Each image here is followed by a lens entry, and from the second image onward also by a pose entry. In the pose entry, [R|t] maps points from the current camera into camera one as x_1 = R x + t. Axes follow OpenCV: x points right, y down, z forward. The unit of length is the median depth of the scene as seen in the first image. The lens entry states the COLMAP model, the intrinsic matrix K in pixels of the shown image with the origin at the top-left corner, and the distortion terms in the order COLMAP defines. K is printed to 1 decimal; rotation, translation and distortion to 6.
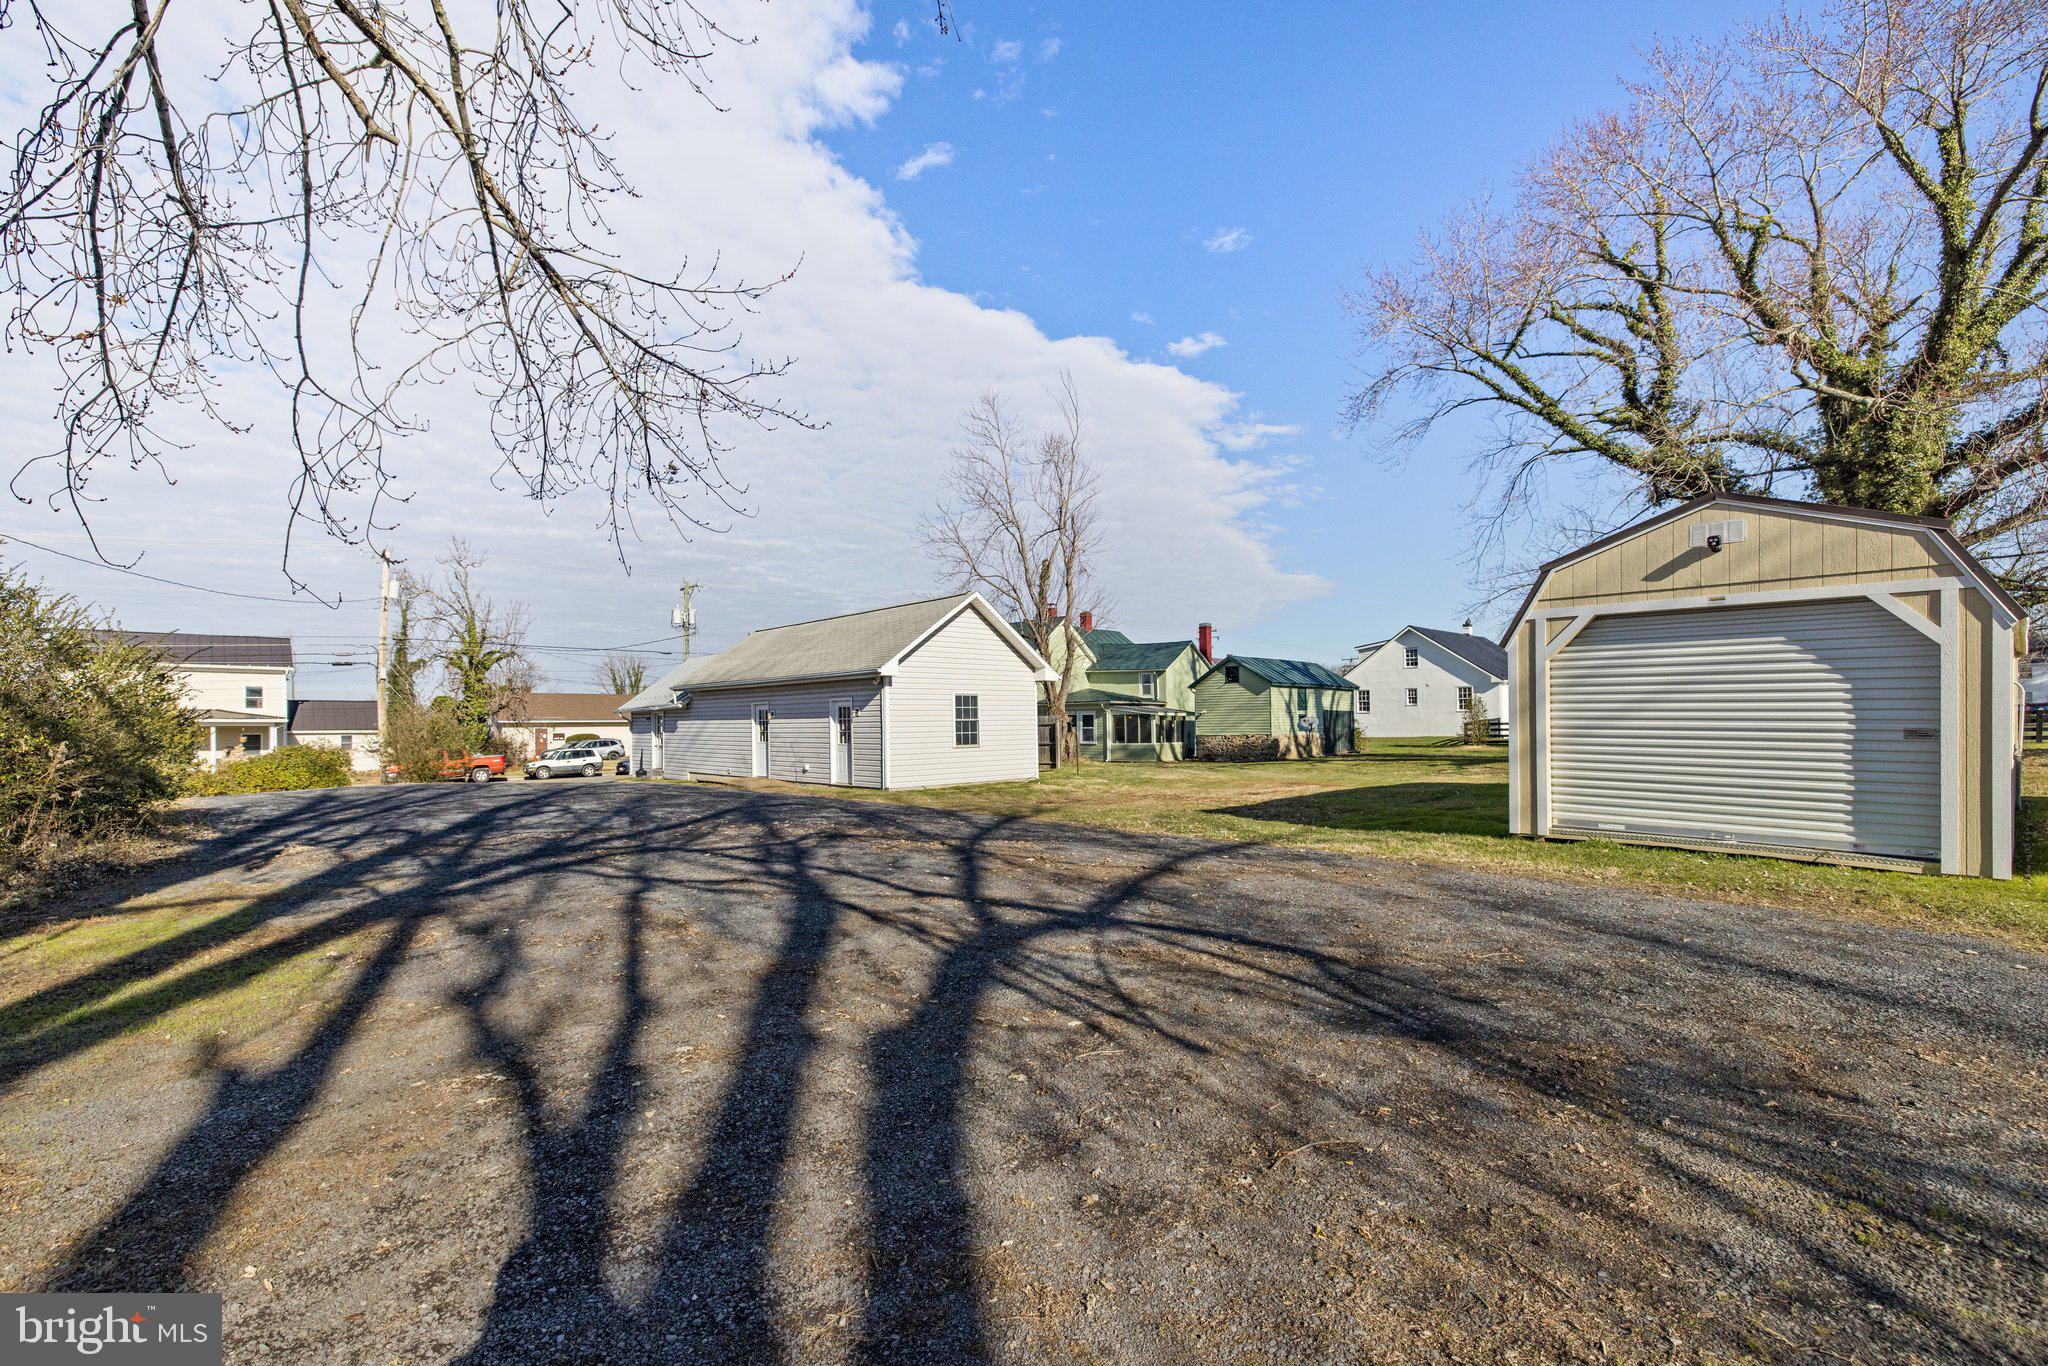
lens RADIAL K [[902.0, 0, 1031.1], [0, 902.0, 715.5], [0, 0, 1]] dist [0.000254, 0.000071]
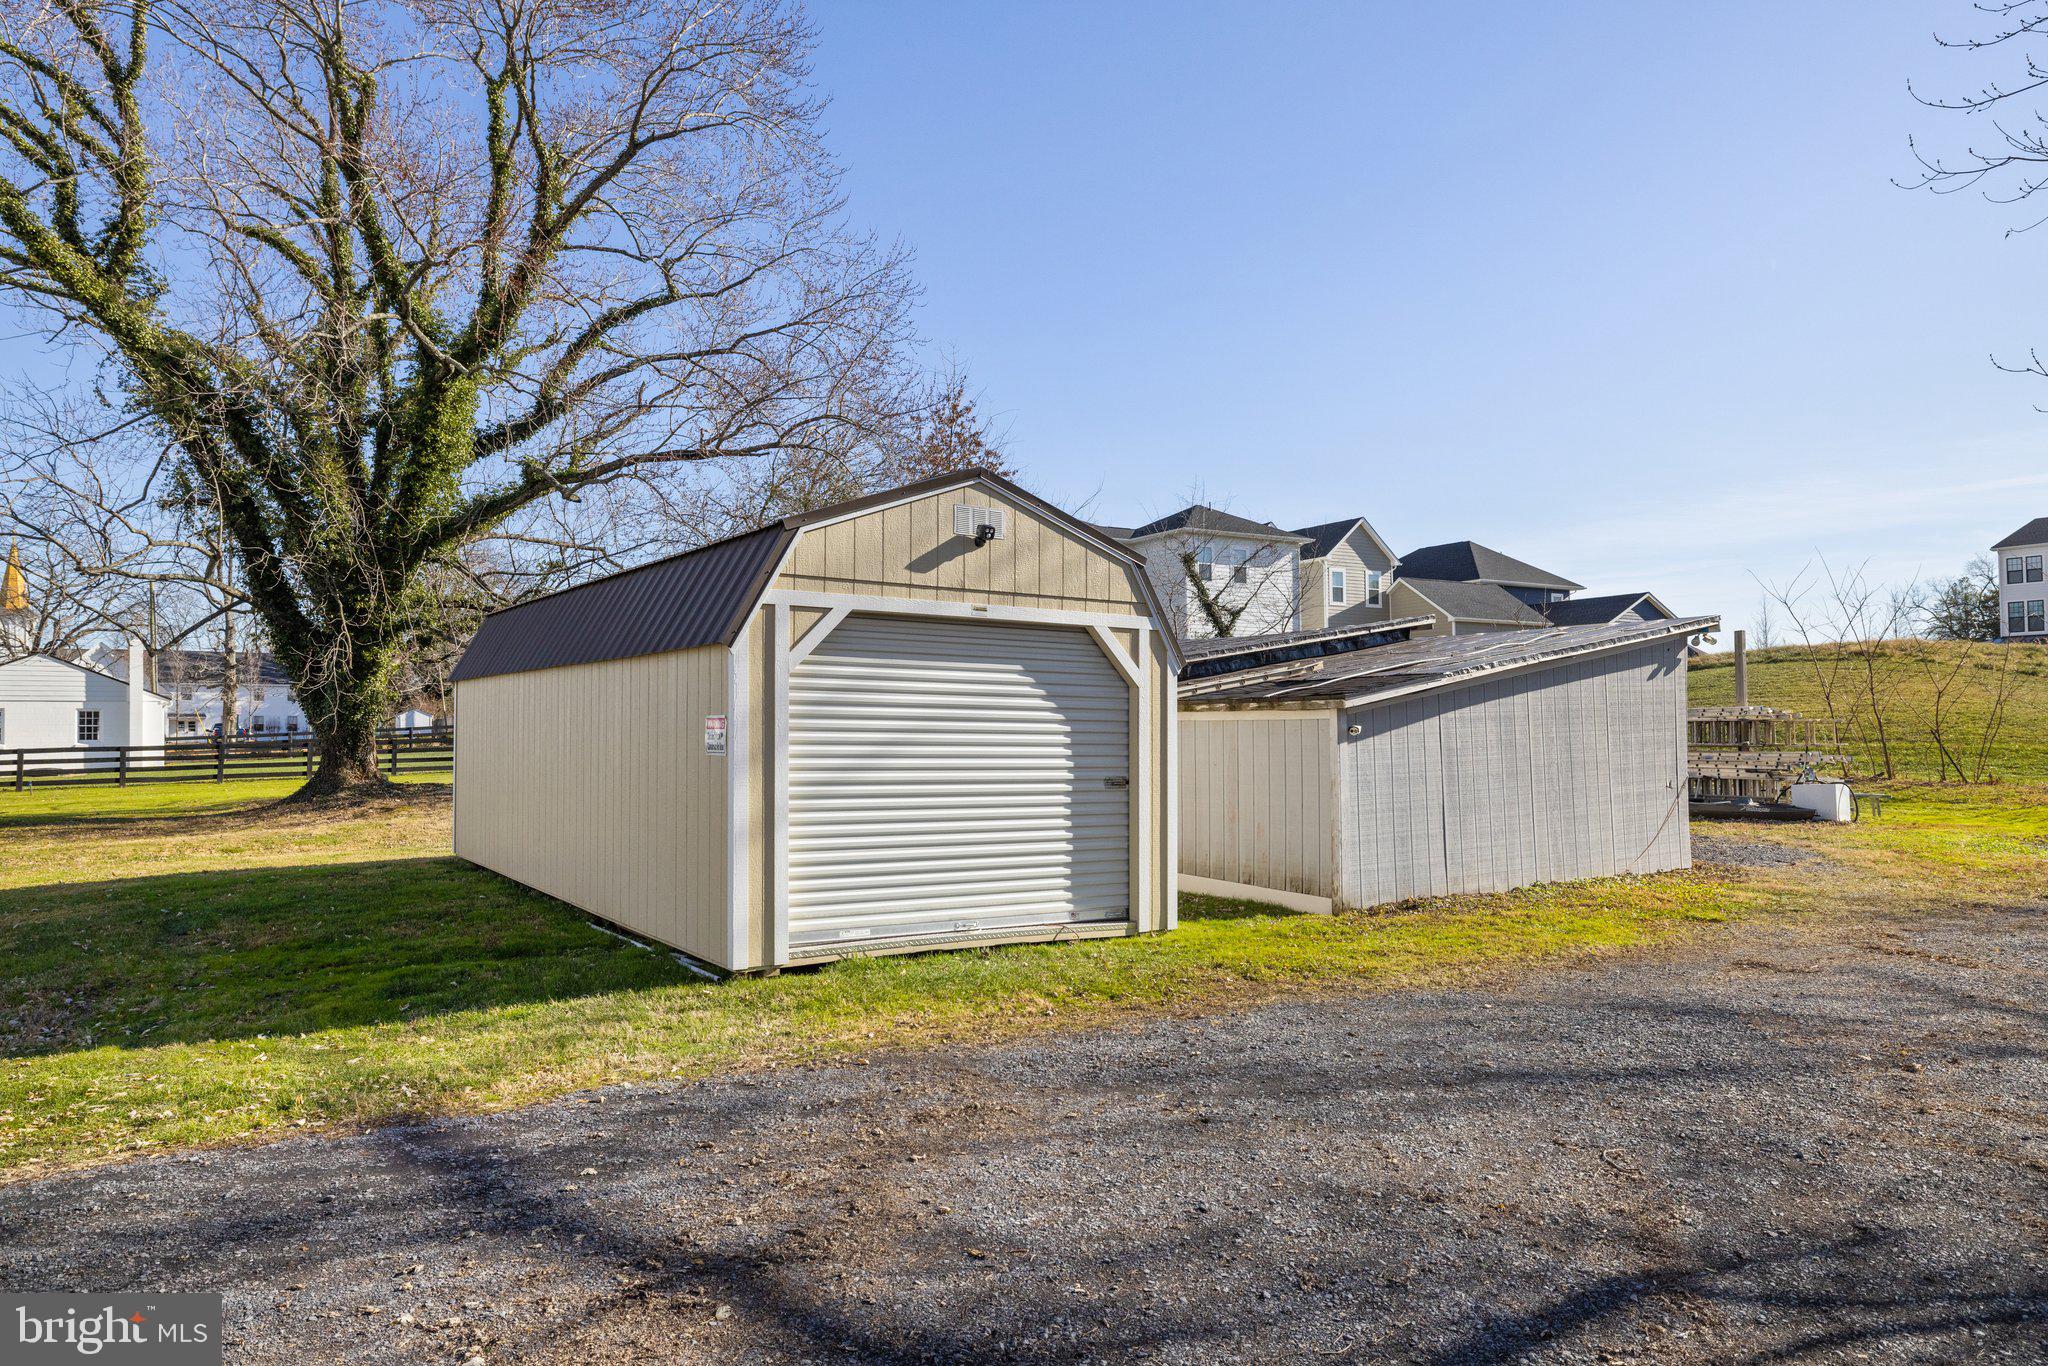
lens RADIAL K [[1310.2, 0, 853.9], [0, 1310.2, 683.8], [0, 0, 1]] dist [-0.001871, -0.001735]
pose [[0.164144, 0.042943, 0.985501, -0.347476], [-0.004354, 0.999074, -0.042809, -0.020319], [-0.986427, 0.002736, 0.164179, 0.965498]]
